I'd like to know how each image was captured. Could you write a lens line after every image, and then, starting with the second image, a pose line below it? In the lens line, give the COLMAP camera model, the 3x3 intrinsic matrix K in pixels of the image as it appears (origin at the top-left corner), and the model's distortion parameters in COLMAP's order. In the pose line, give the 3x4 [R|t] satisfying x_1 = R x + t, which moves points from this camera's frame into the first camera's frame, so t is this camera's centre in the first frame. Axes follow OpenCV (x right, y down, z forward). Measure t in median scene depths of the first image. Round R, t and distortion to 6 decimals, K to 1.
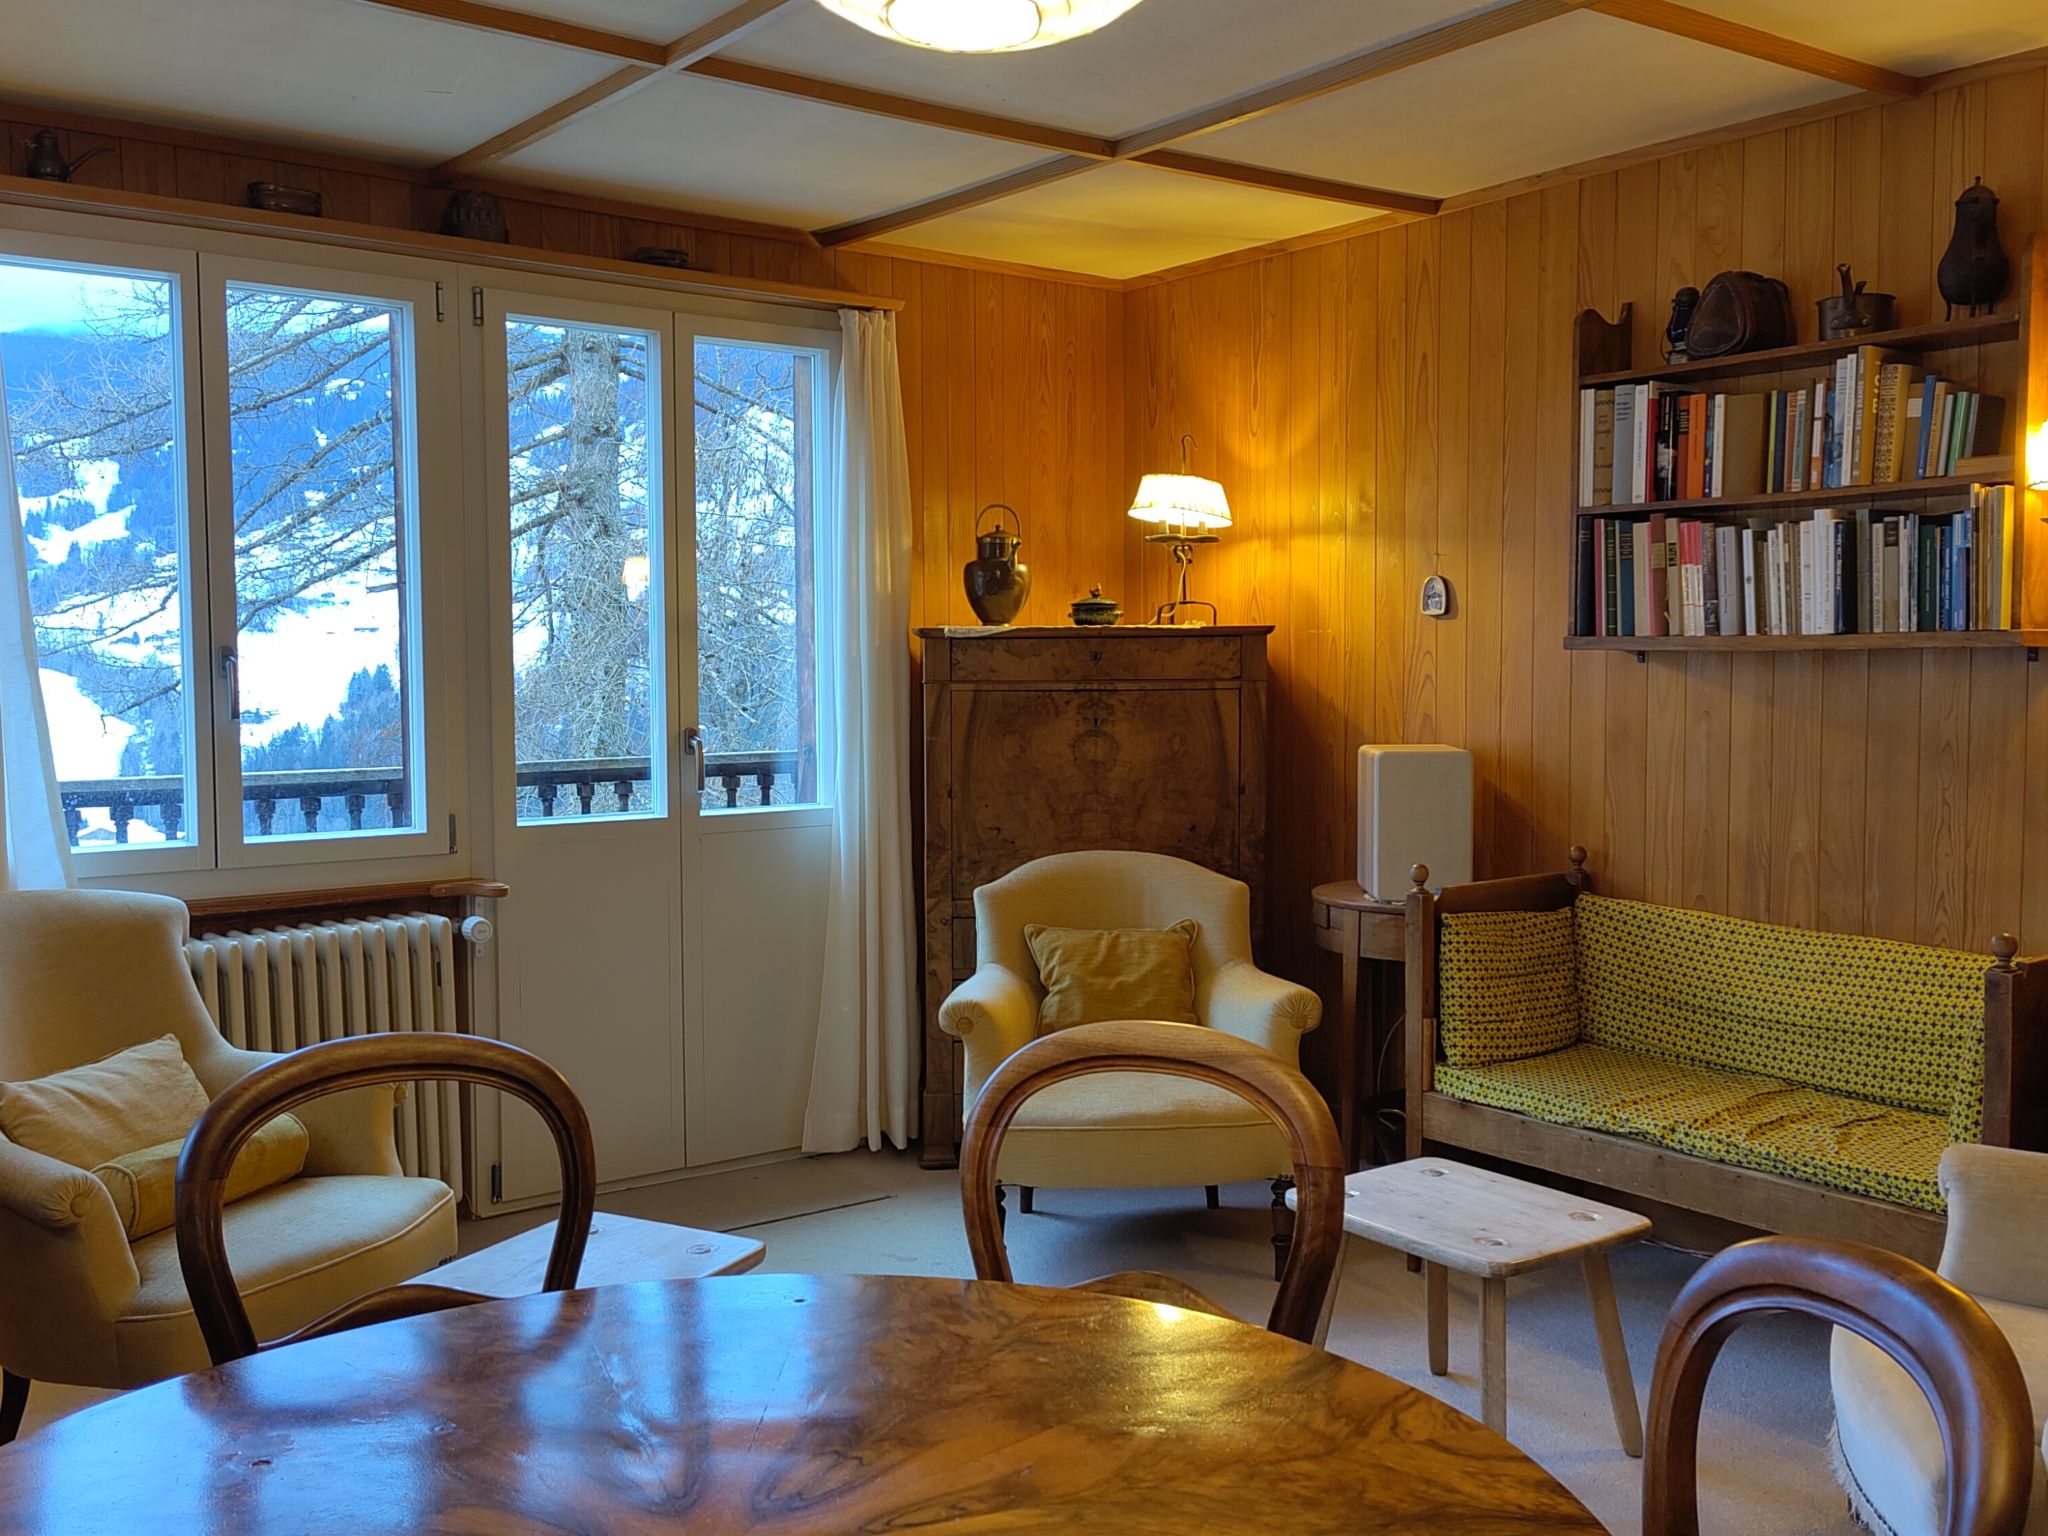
lens RADIAL K [[1869.3, 0, 1024.0], [0, 1869.3, 768.0], [0, 0, 1]] dist [0.075862, 0.008995]
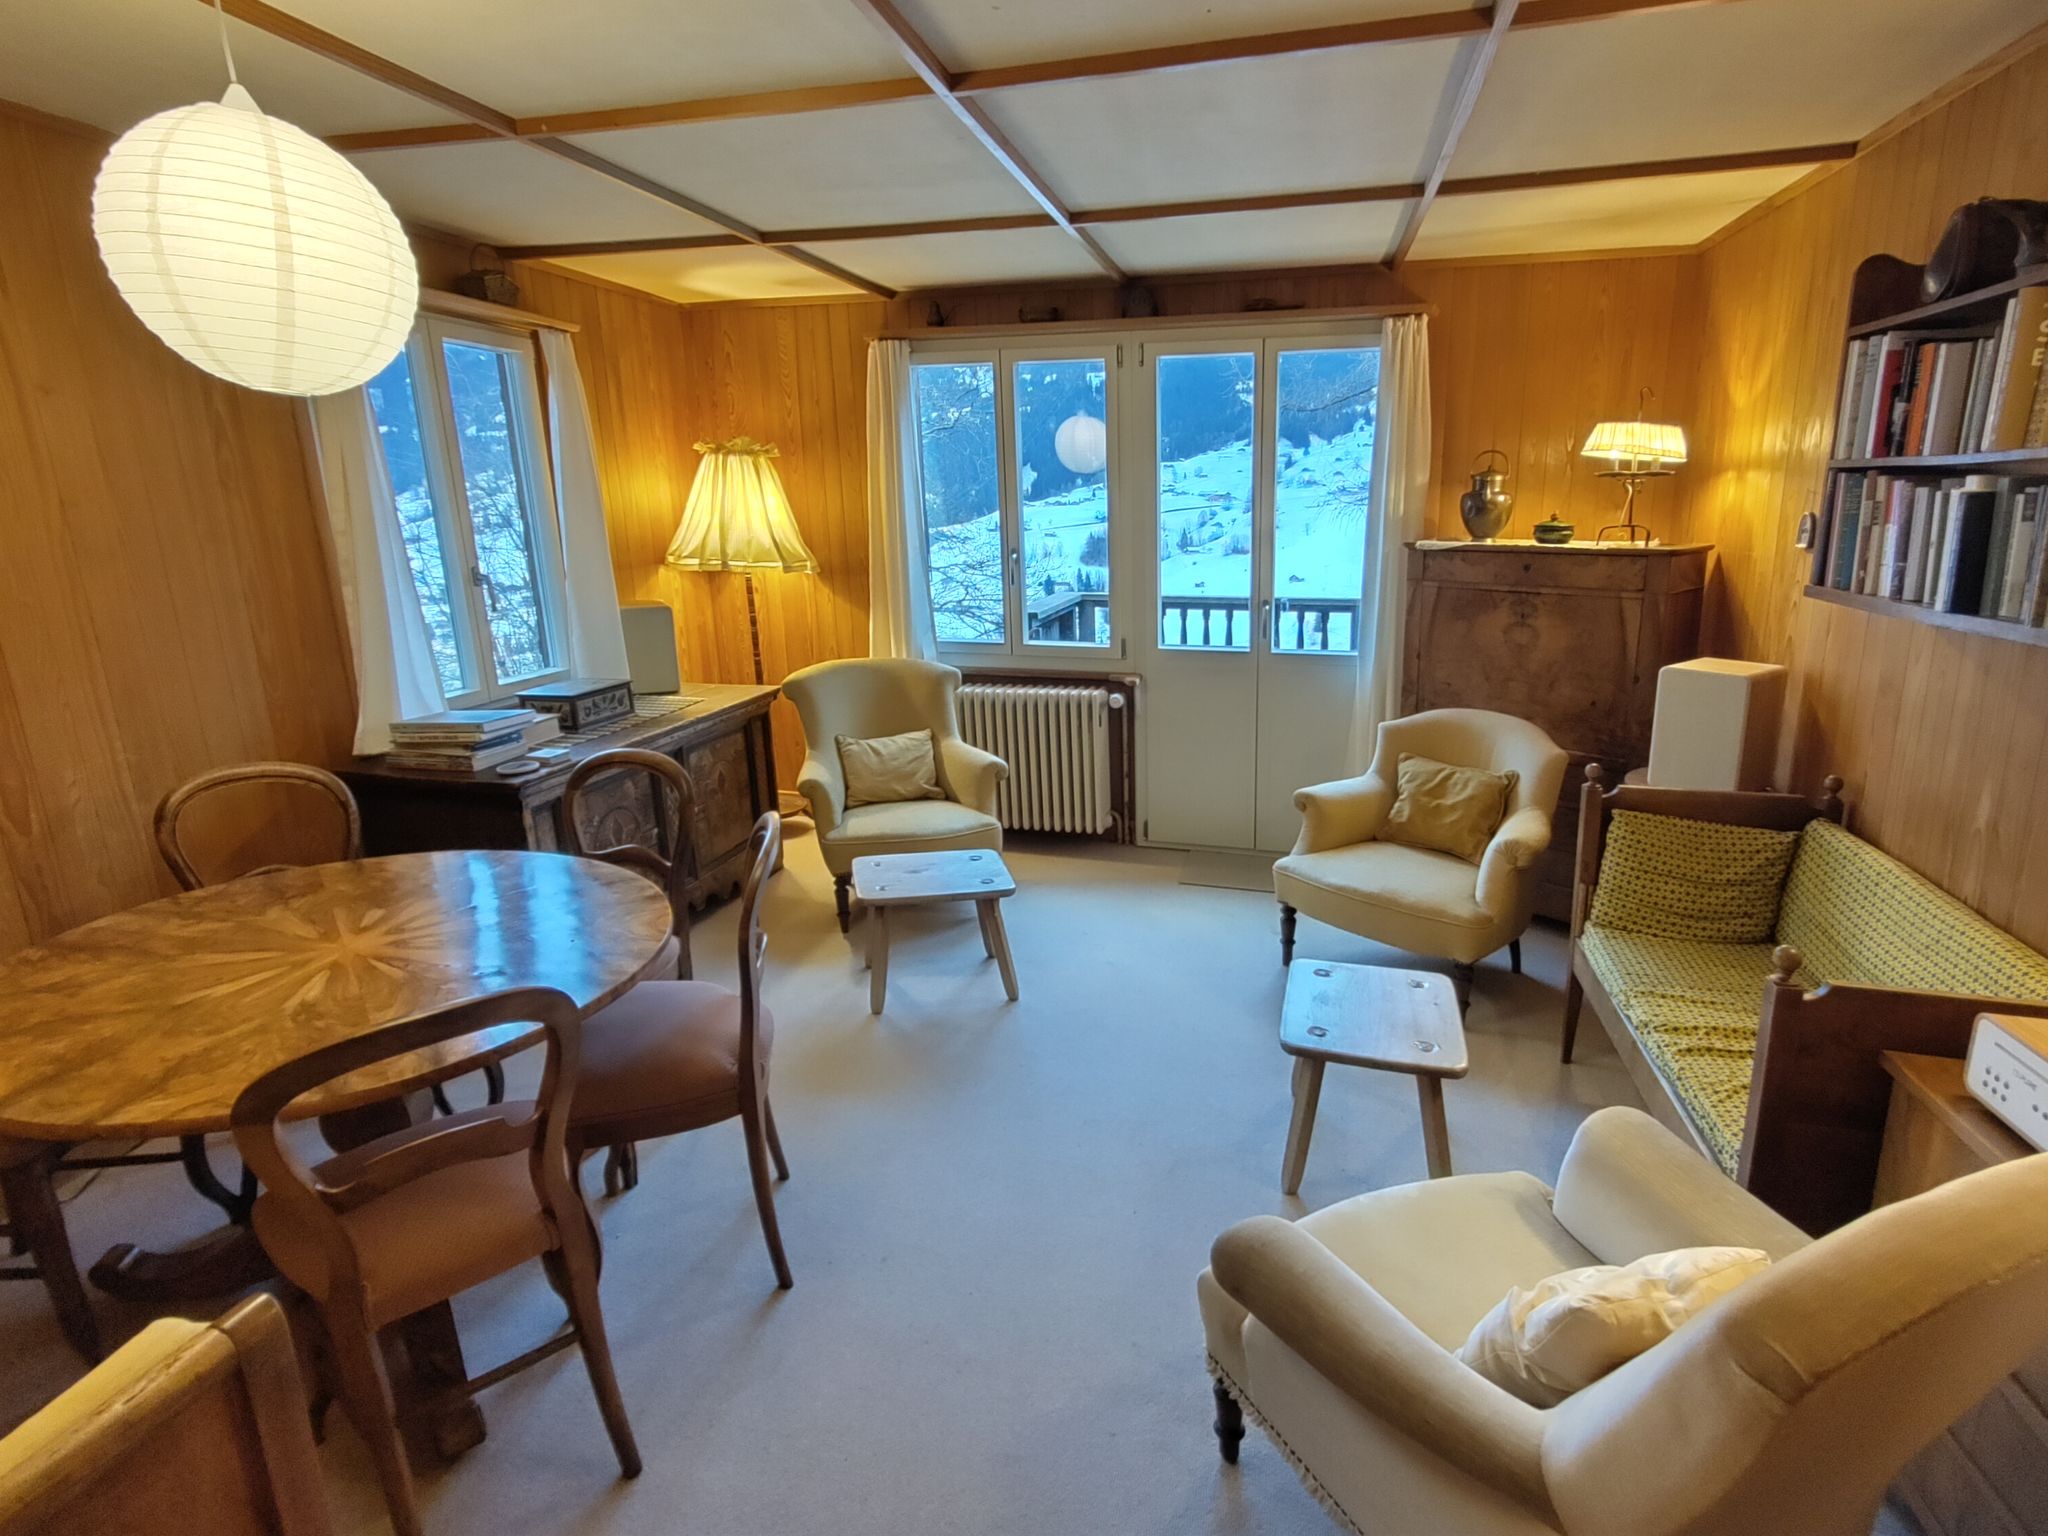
lens RADIAL K [[1074.6, 0, 1024.0], [0, 1074.6, 768.0], [0, 0, 1]] dist [0.023884, -0.000258]
pose [[0.607797, 0.201626, -0.768069, 0.448203], [-0.049894, 0.975014, 0.216469, -0.069507], [0.792524, -0.093247, 0.602670, 0.229857]]
